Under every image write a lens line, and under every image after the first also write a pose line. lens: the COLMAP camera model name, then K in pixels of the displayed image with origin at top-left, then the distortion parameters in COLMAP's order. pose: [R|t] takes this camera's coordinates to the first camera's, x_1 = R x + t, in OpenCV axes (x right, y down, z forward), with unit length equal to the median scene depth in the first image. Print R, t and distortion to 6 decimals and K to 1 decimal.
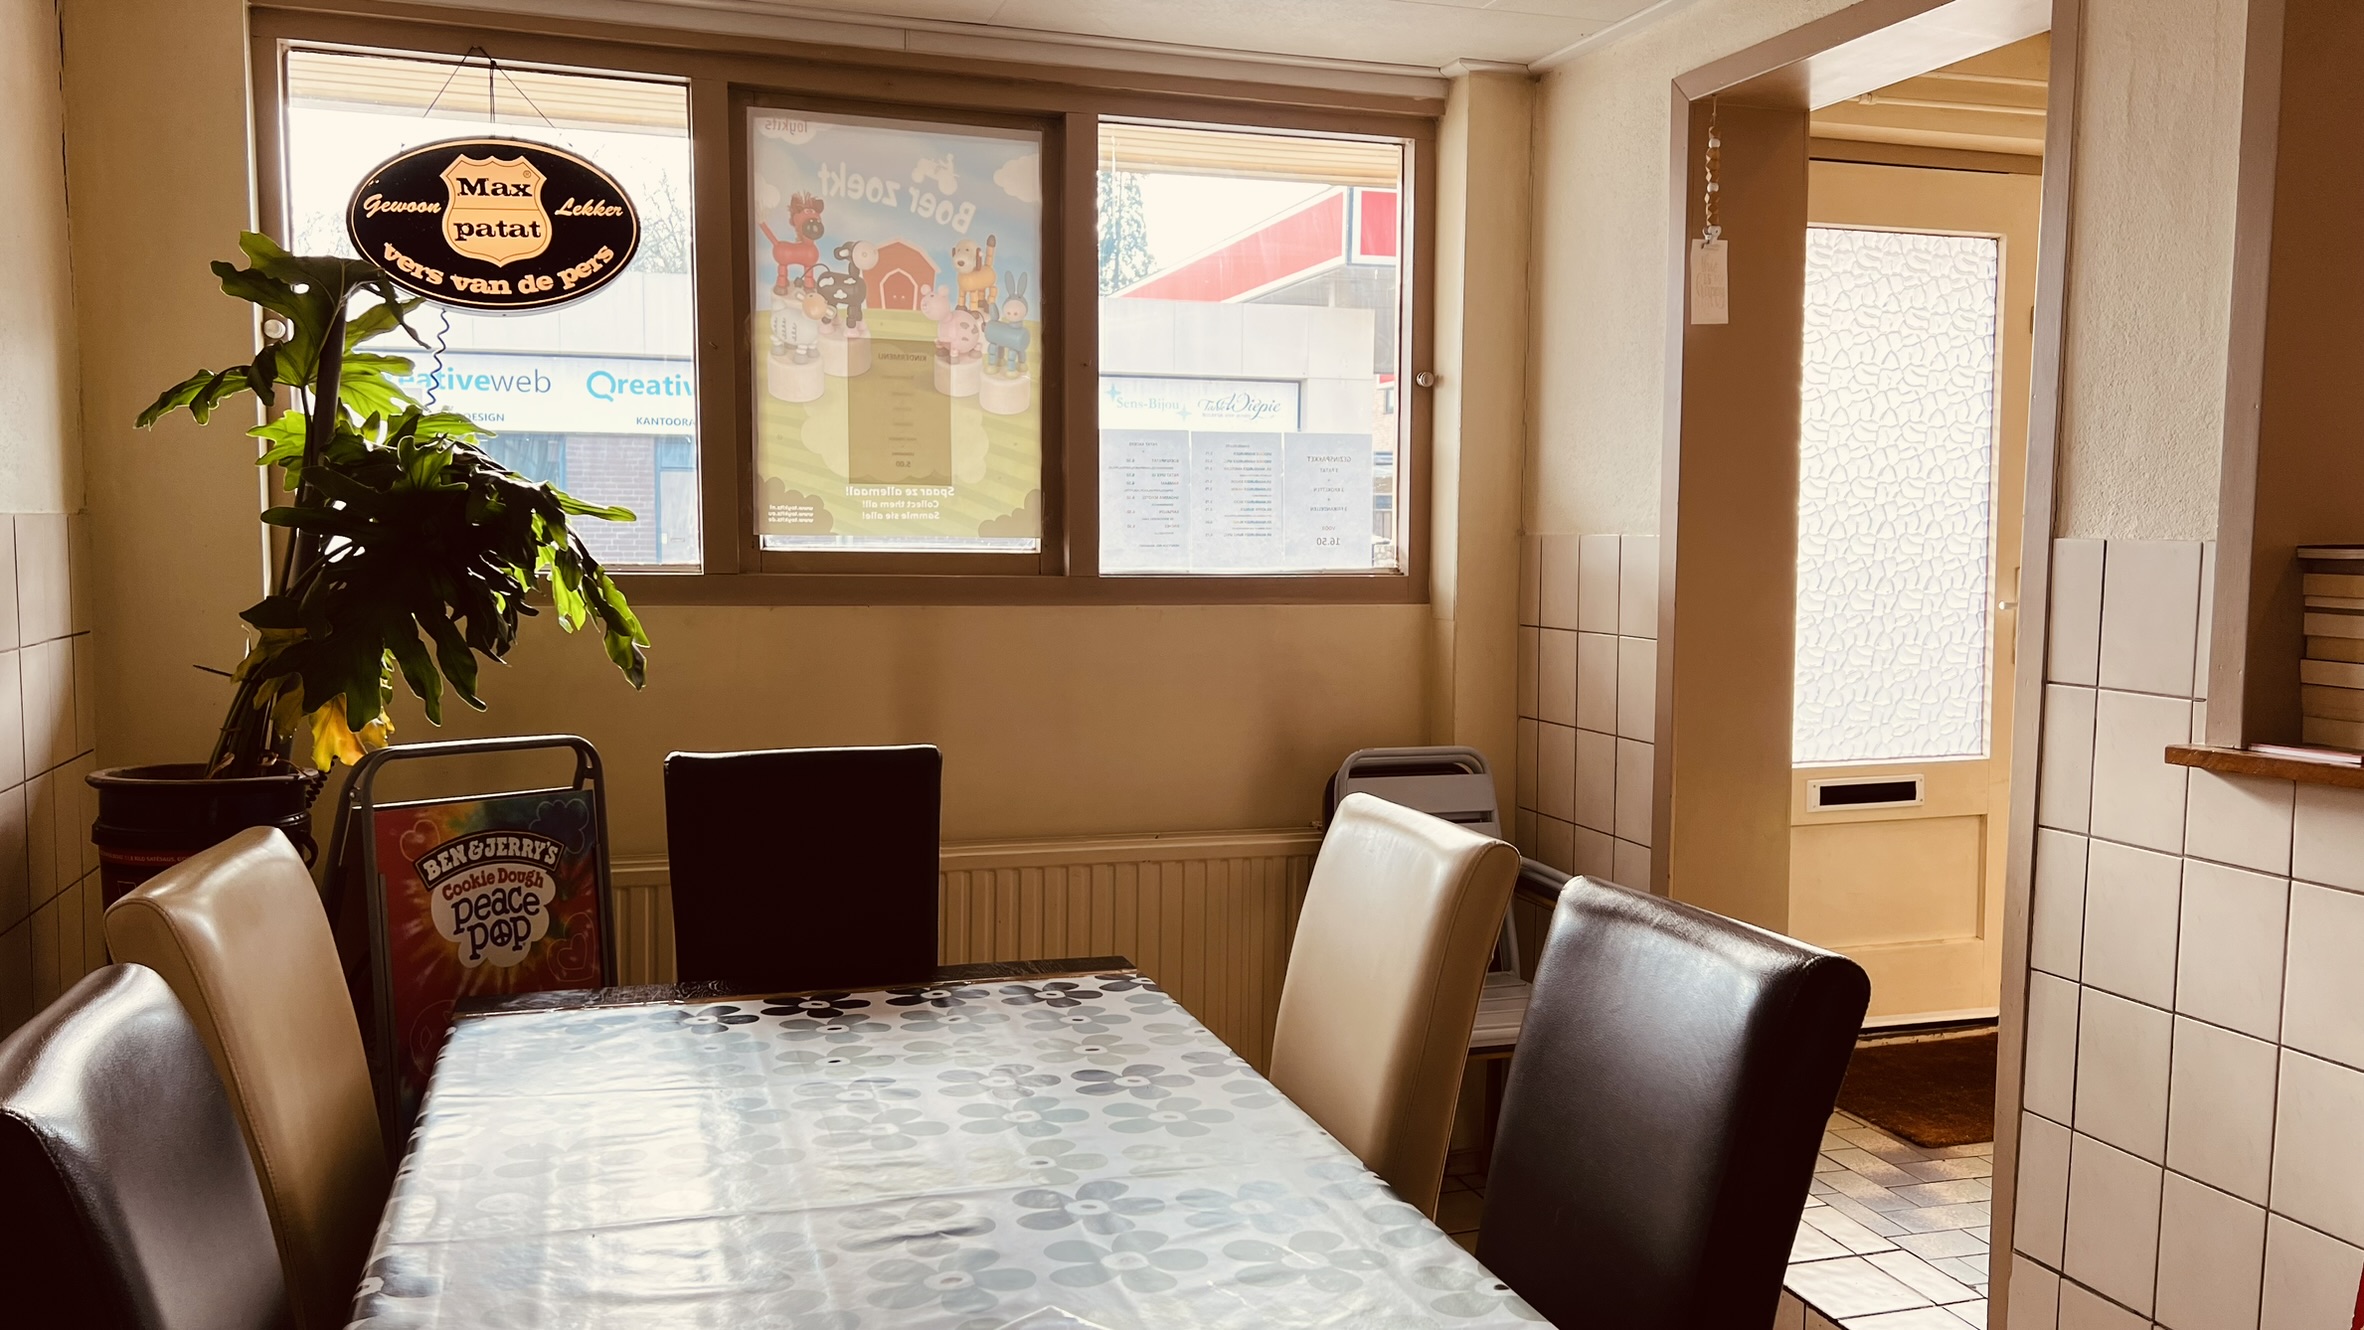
lens RADIAL K [[1800.0, 0, 1184.5], [0, 1800.0, 661.9], [0, 0, 1]] dist [0.040768, -0.032120]
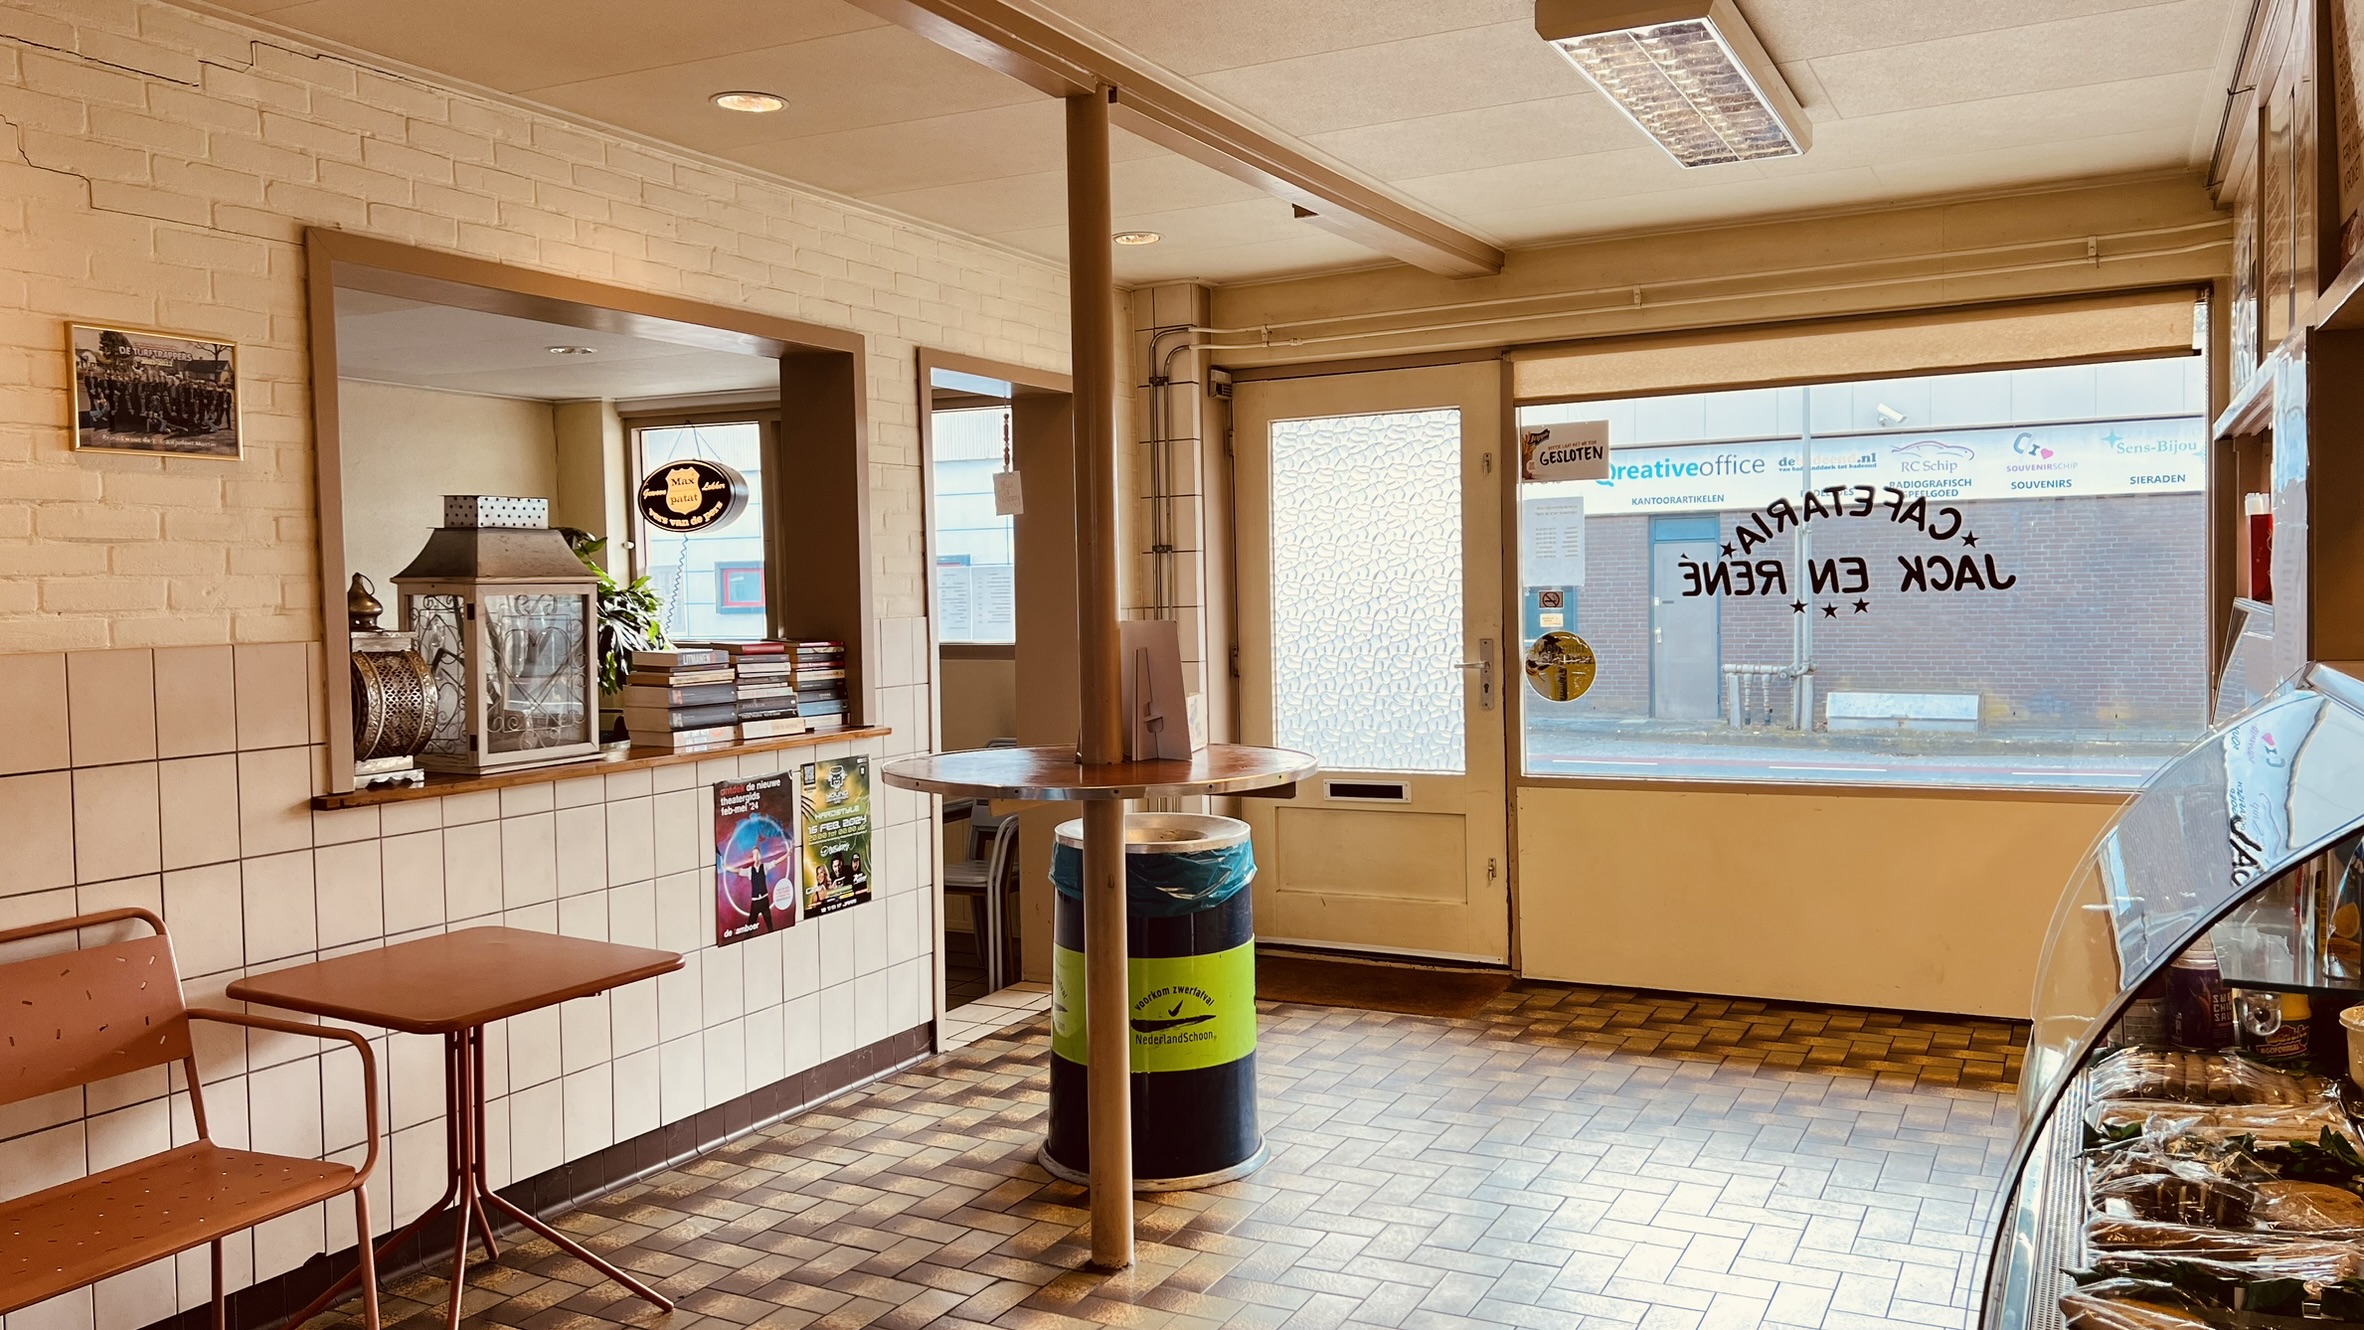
lens RADIAL K [[1800.0, 0, 1162.5], [0, 1800.0, 645.6], [0, 0, 1]] dist [0.040768, -0.032120]
pose [[0.708198, 0.002913, -0.706008, 1.699989], [-0.029704, 0.999229, -0.025673, -0.004752], [0.705389, 0.039153, 0.707738, -0.216712]]
